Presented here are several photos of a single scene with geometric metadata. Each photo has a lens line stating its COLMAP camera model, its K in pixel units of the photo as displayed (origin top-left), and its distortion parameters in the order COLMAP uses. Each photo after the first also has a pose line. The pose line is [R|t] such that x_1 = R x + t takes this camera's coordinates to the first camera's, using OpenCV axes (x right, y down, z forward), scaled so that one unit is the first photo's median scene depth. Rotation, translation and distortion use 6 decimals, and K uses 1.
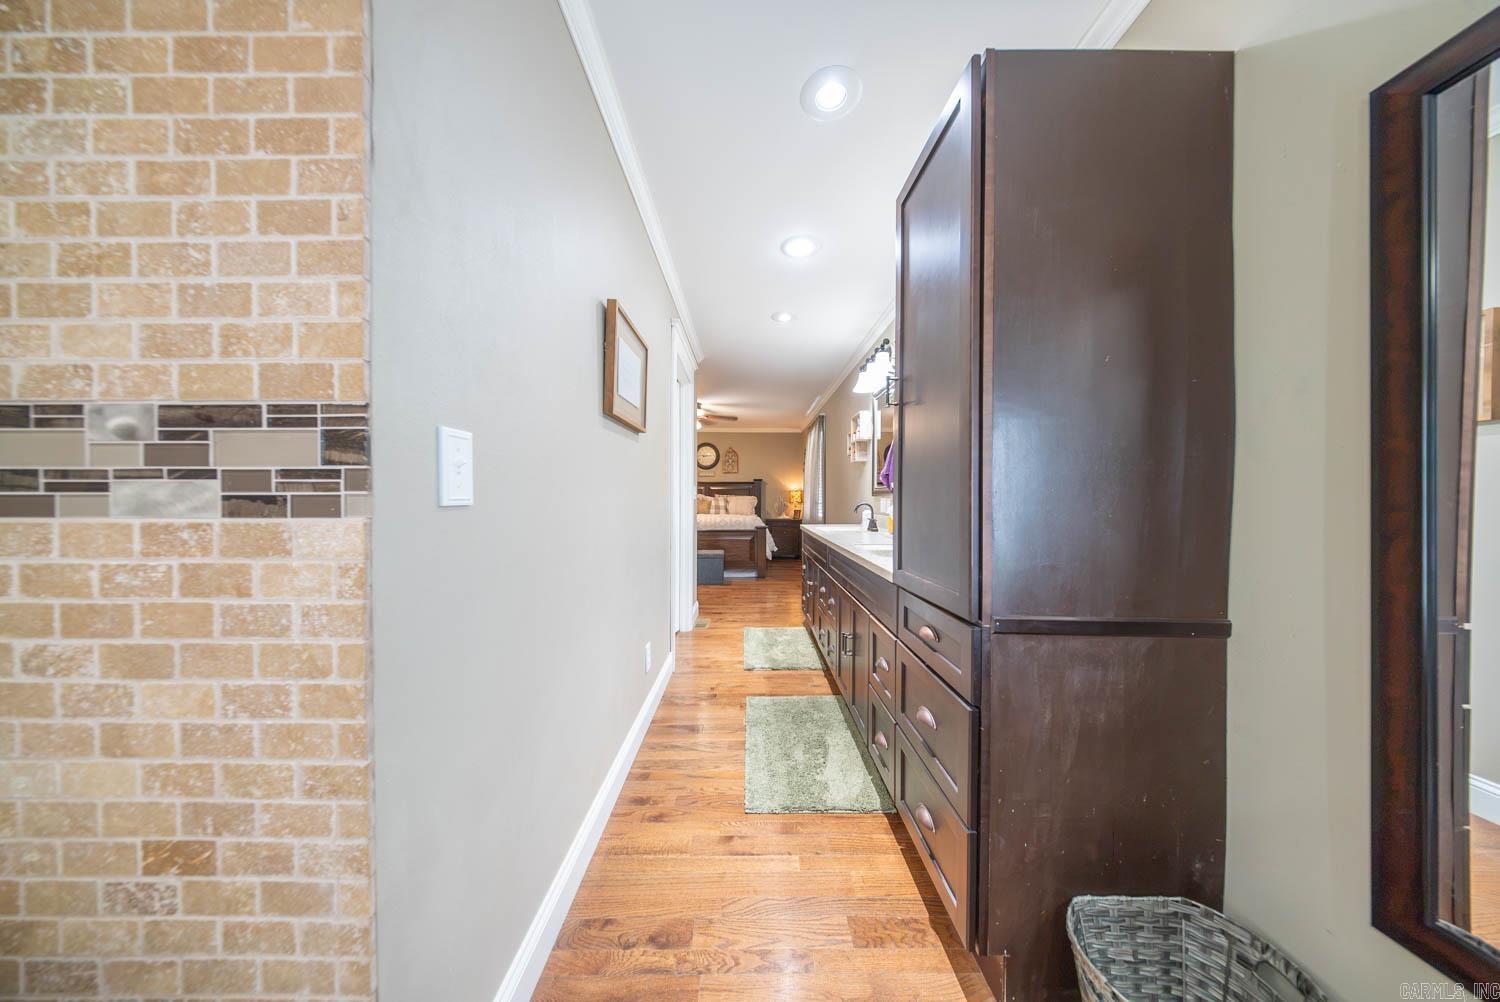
lens RADIAL K [[443.6, 0, 747.7], [0, 443.6, 502.7], [0, 0, 1]] dist [0.001259, -0.001046]
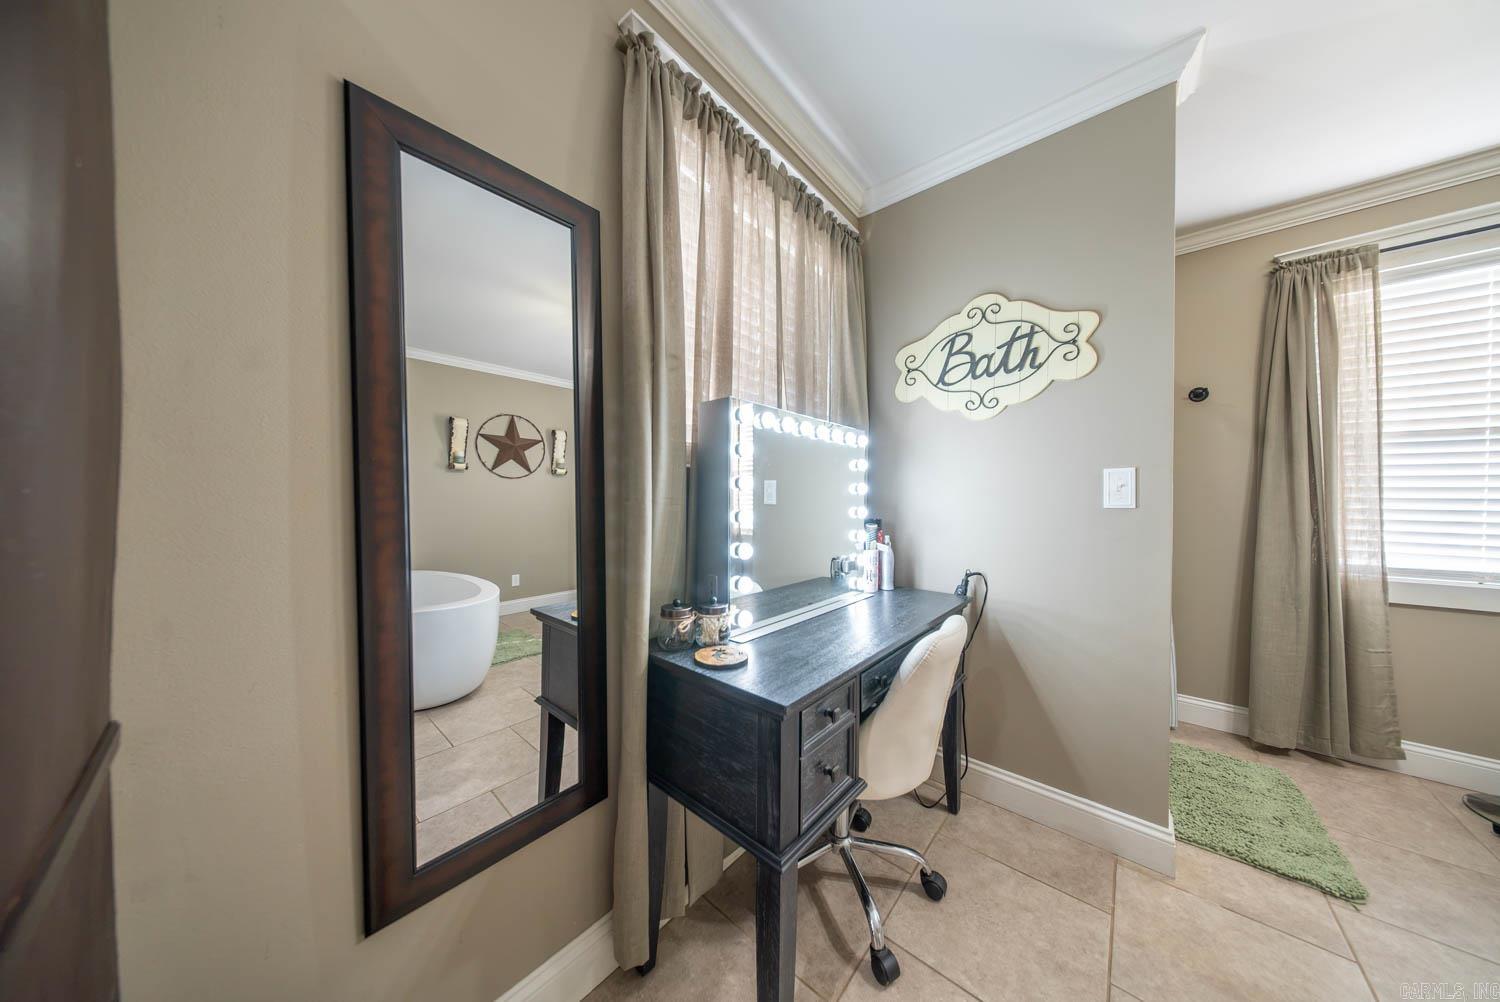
lens RADIAL K [[443.6, 0, 755.1], [0, 443.6, 499.9], [0, 0, 1]] dist [0.001259, -0.001046]
pose [[-0.757729, -0.014525, 0.652407, 0.140699], [-0.003394, 0.999826, 0.018318, -0.060188], [-0.652560, 0.011666, -0.757647, 1.456523]]
